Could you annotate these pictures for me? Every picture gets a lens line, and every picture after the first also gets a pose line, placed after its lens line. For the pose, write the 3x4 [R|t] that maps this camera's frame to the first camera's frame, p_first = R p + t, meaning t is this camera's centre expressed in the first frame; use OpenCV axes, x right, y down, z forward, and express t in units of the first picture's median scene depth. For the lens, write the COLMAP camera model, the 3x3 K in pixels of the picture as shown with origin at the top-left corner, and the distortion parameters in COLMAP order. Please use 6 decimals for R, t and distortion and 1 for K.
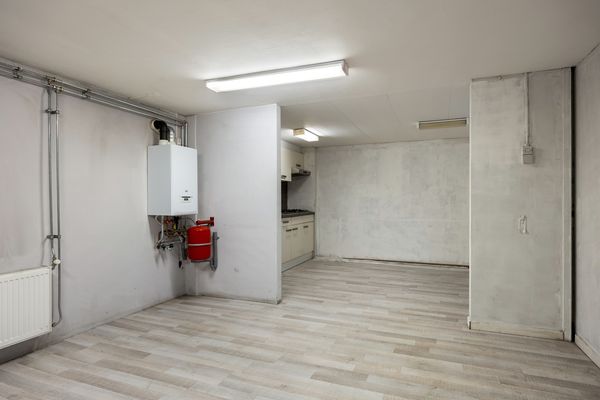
lens RADIAL K [[340.3, 0, 300.0], [0, 340.3, 200.0], [0, 0, 1]] dist [-0.000599, -0.000218]
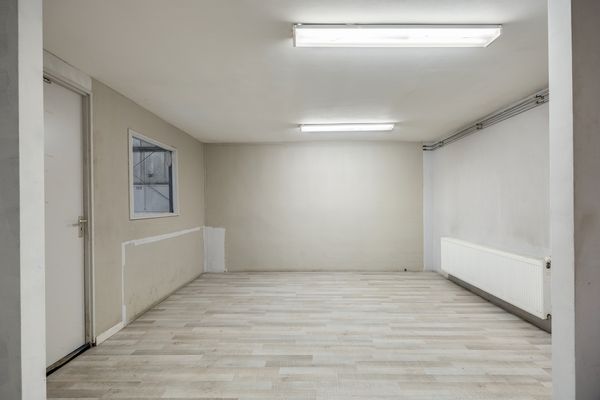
lens RADIAL K [[340.3, 0, 300.0], [0, 340.3, 200.0], [0, 0, 1]] dist [-0.000599, -0.000218]
pose [[-0.934410, 0.006496, -0.356139, 0.446176], [0.011336, 0.999870, -0.011506, -0.002359], [0.356018, -0.014789, -0.934362, 1.916900]]
